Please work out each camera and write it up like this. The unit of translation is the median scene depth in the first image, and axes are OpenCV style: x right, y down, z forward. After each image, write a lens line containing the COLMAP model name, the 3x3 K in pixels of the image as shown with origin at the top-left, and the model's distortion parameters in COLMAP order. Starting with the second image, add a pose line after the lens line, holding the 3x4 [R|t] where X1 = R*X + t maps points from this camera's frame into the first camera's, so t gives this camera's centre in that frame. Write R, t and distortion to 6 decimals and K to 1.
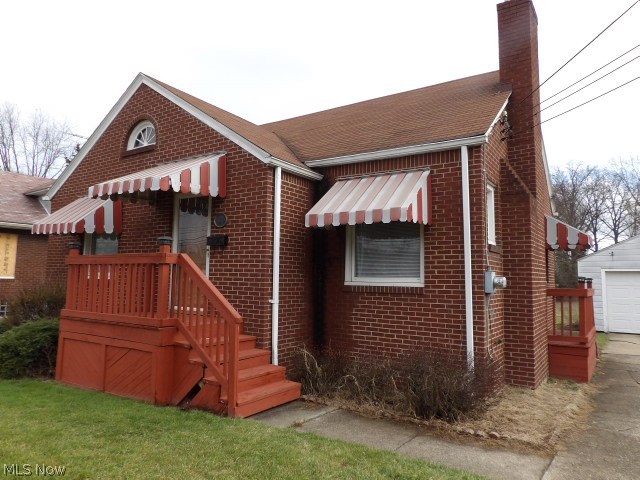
lens RADIAL K [[456.0, 0, 316.5], [0, 456.0, 236.3], [0, 0, 1]] dist [-0.008344, -0.001460]
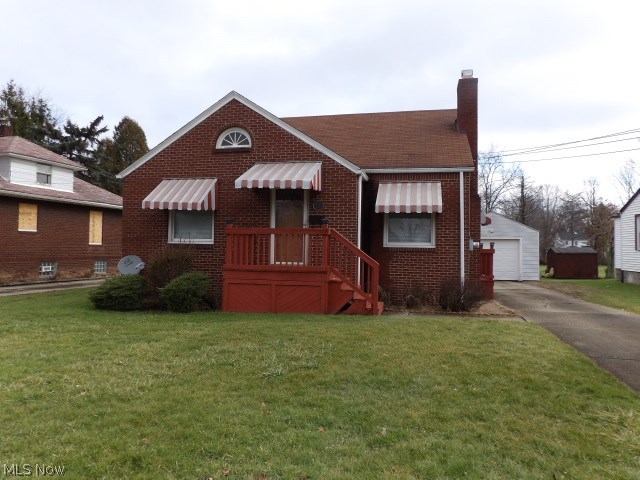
lens RADIAL K [[453.5, 0, 318.5], [0, 453.5, 245.2], [0, 0, 1]] dist [-0.001960, 0.000908]
pose [[0.928257, -0.003041, 0.371928, -0.823690], [-0.031961, 0.995616, 0.087908, -0.040154], [-0.370565, -0.093489, 0.924090, -0.466242]]
